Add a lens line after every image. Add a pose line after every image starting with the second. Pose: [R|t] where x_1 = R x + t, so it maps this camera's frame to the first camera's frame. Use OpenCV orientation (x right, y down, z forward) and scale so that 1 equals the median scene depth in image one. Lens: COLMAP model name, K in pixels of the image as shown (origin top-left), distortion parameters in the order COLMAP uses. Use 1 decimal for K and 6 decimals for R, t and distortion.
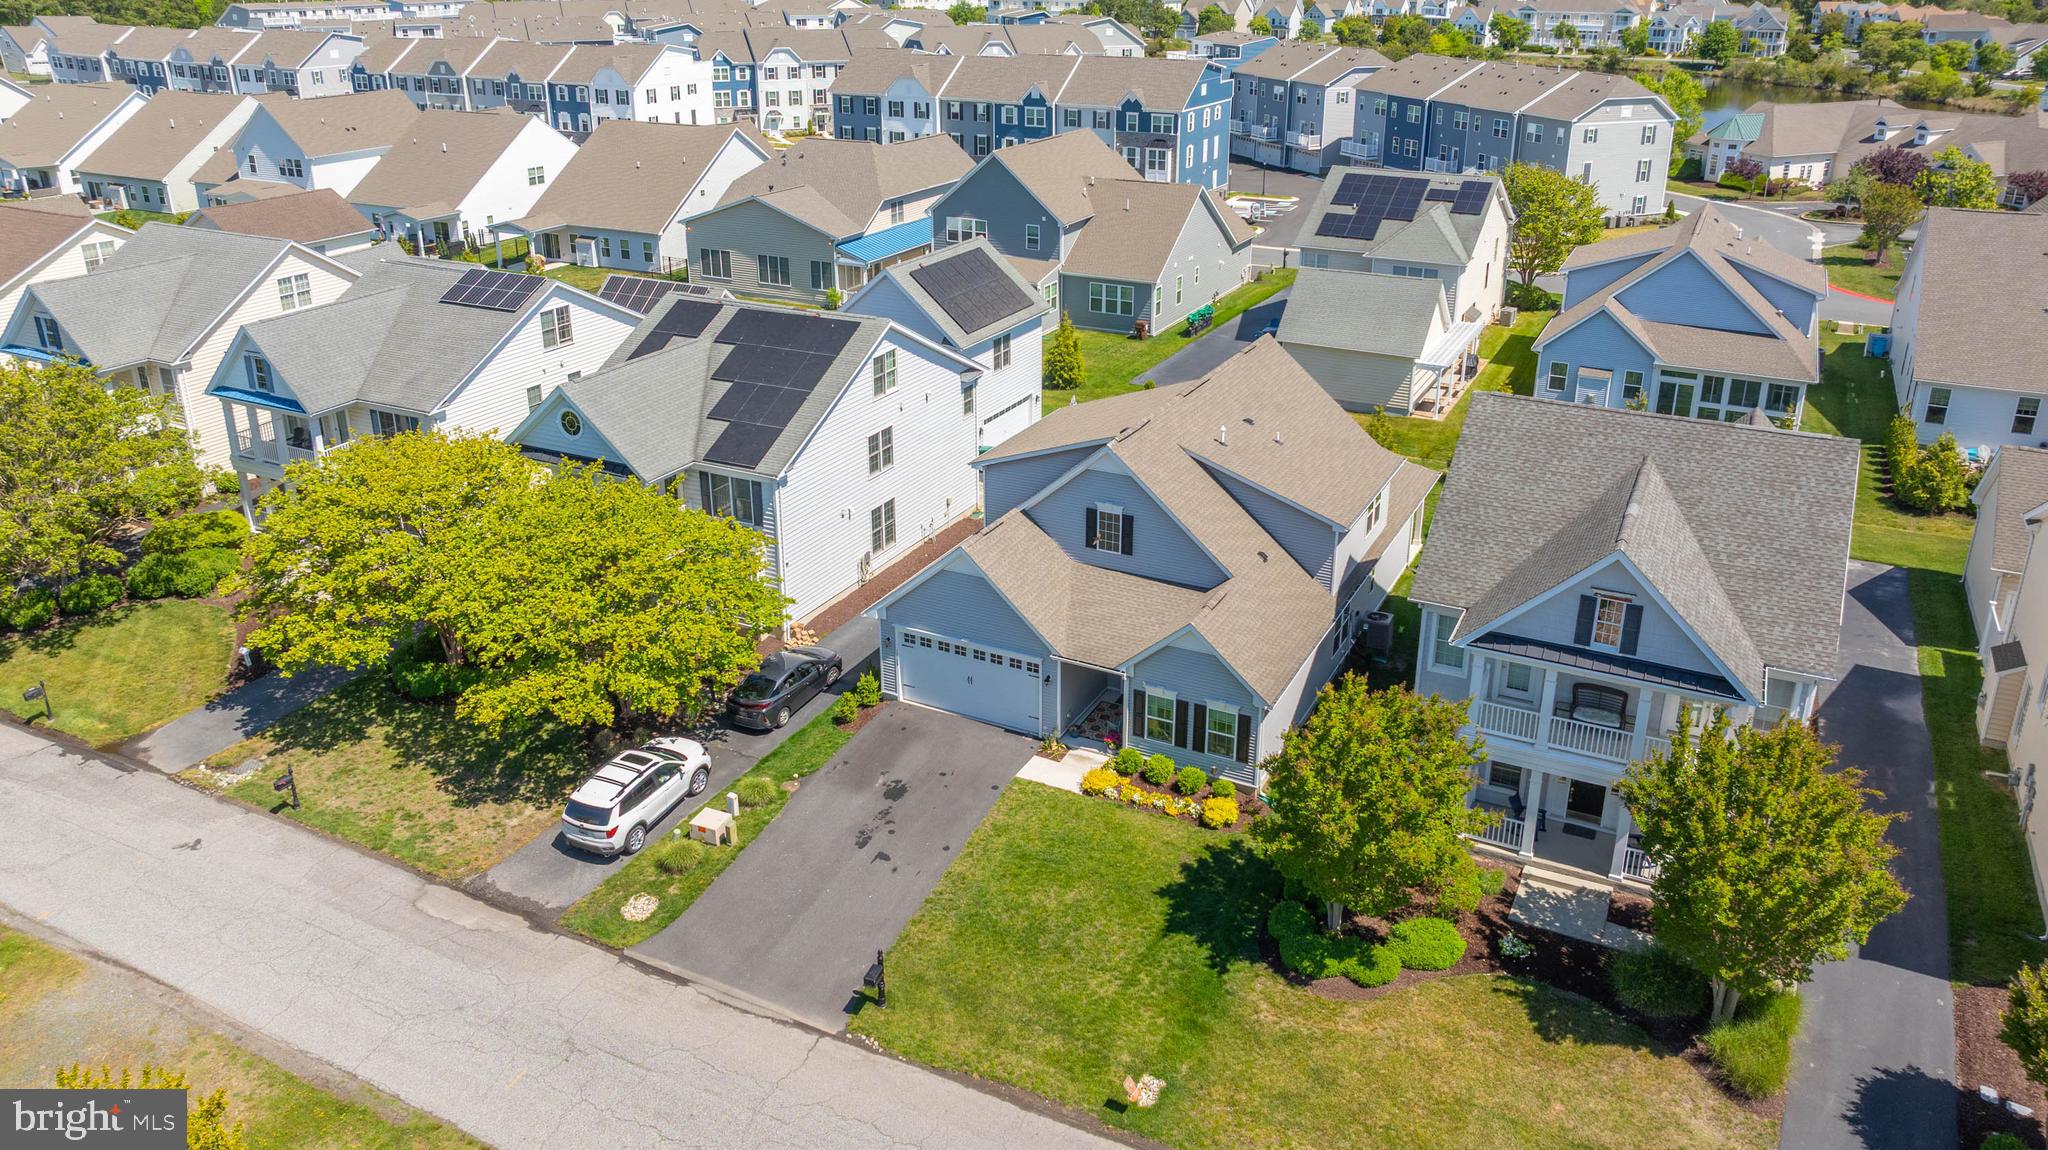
lens RADIAL K [[1450.8, 0, 1042.4], [0, 1450.8, 504.6], [0, 0, 1]] dist [-0.042526, 0.052910]
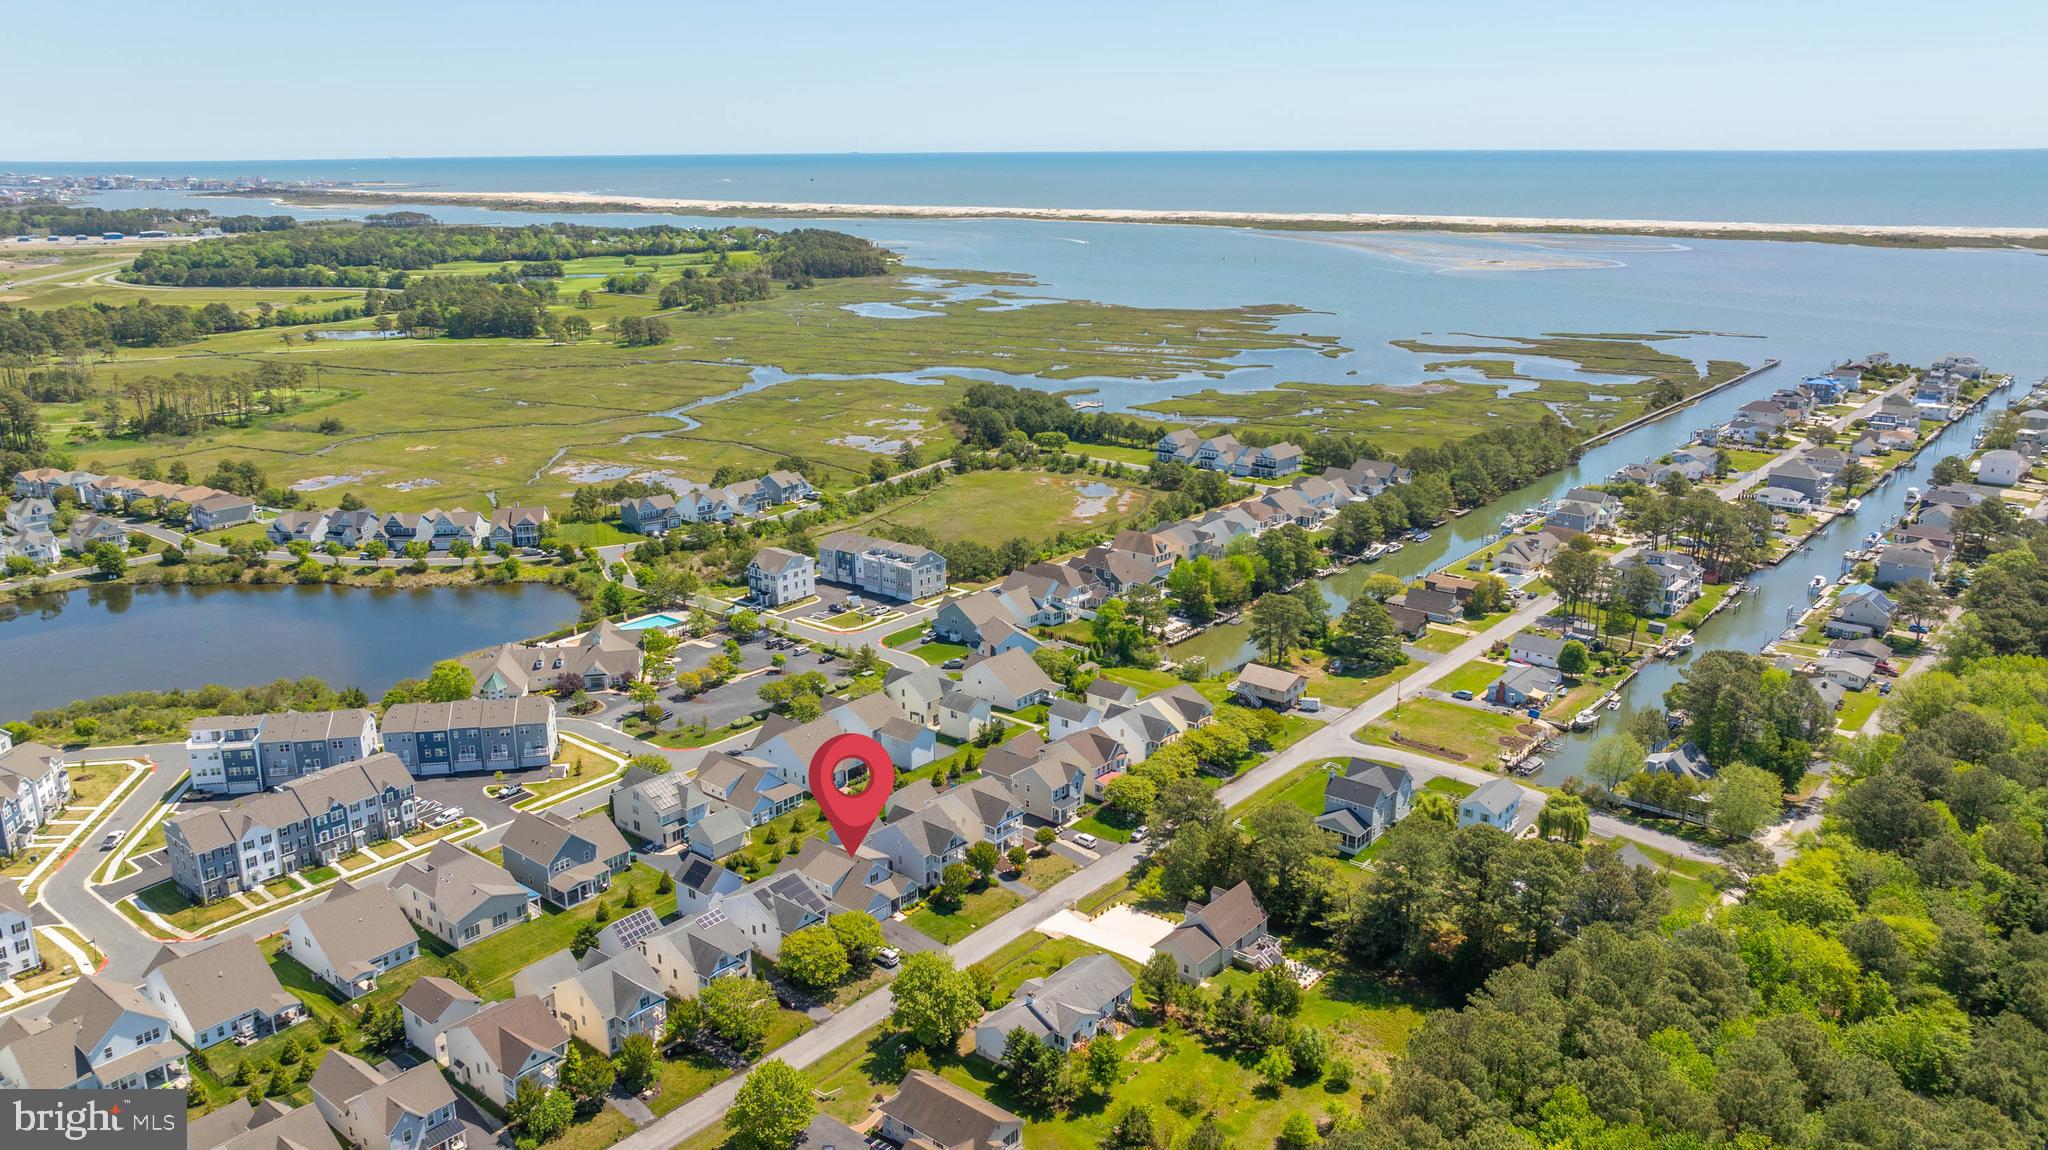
lens RADIAL K [[1492.3, 0, 1012.0], [0, 1492.3, 574.8], [0, 0, 1]] dist [-0.022426, 0.001355]
pose [[0.229824, -0.270078, 0.935007, -3.868148], [0.355524, 0.917625, 0.177670, -1.491737], [-0.905971, 0.291585, 0.306911, -1.199917]]
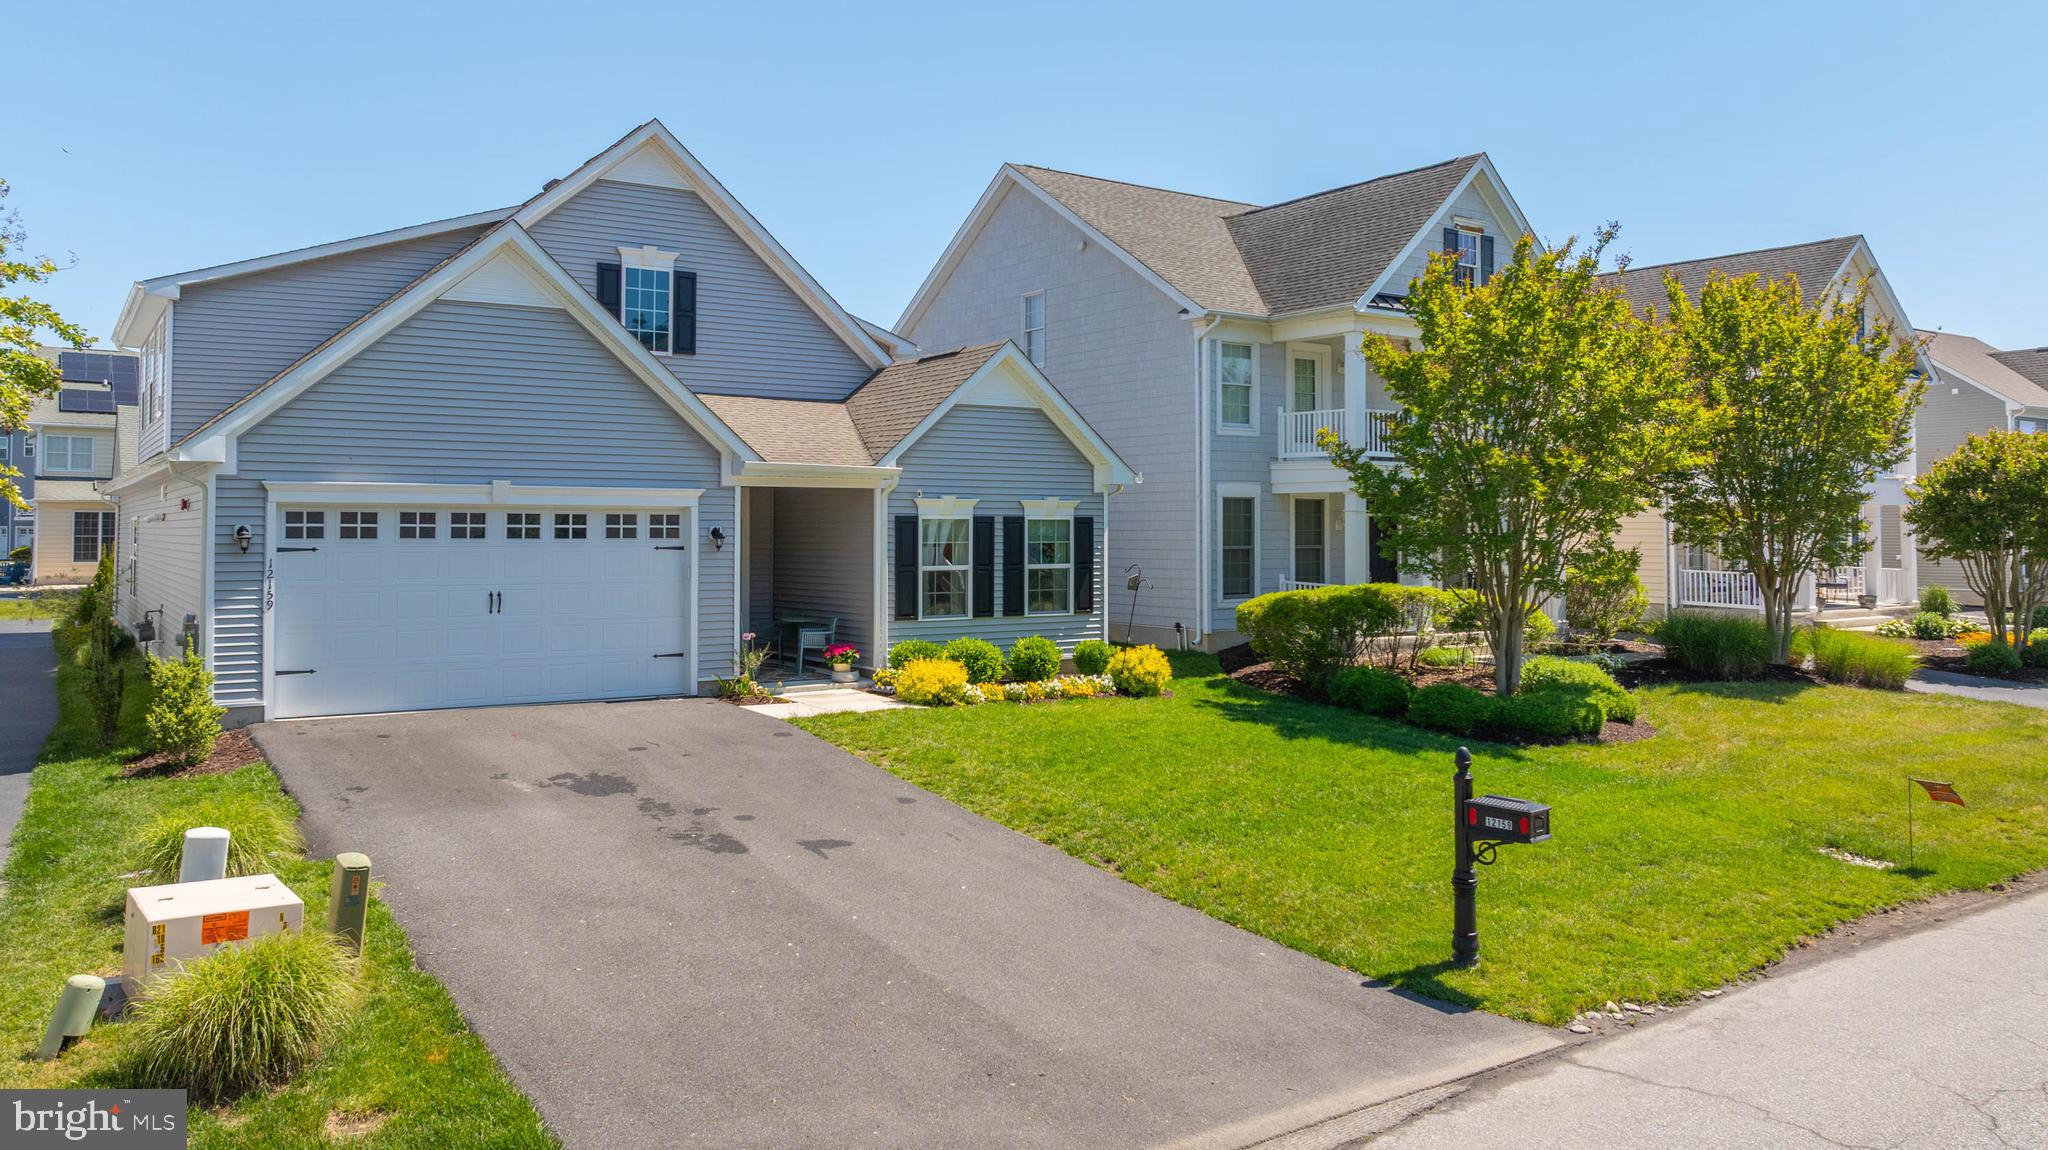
lens RADIAL K [[1450.8, 0, 1042.4], [0, 1450.8, 504.6], [0, 0, 1]] dist [-0.042526, 0.052910]
pose [[0.475625, 0.015435, 0.879512, -0.278843], [0.314819, 0.930632, -0.186581, 0.185115], [-0.821383, 0.365630, 0.437773, 0.587608]]
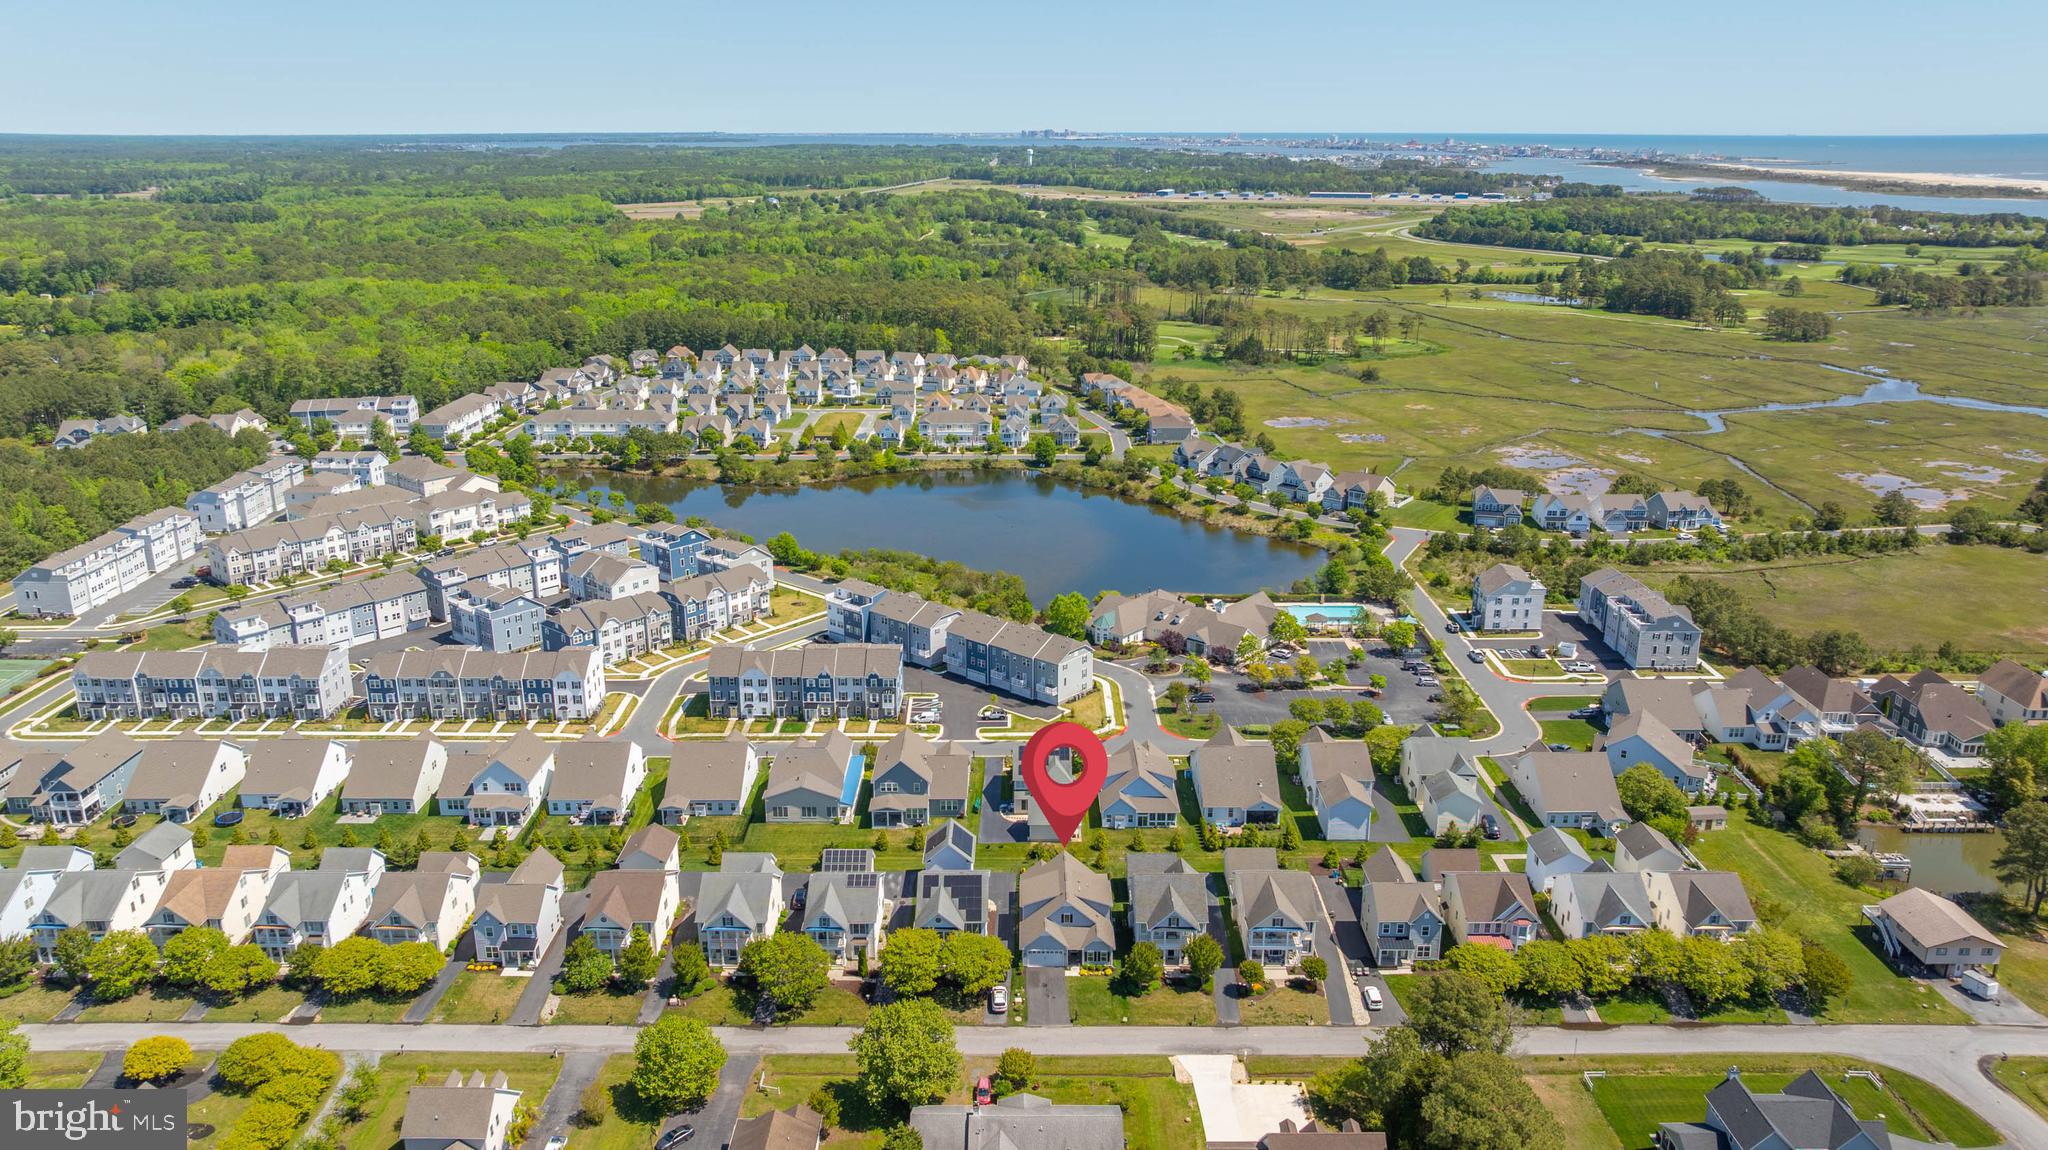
lens RADIAL K [[1437.5, 0, 1024.0], [0, 1437.5, 575.0], [0, 0, 1]] dist [-0.023769, -0.001089]
pose [[0.894390, -0.134501, 0.426585, -1.597184], [0.162100, 0.986352, -0.028869, -0.808266], [-0.416880, 0.094970, 0.903986, -2.703242]]
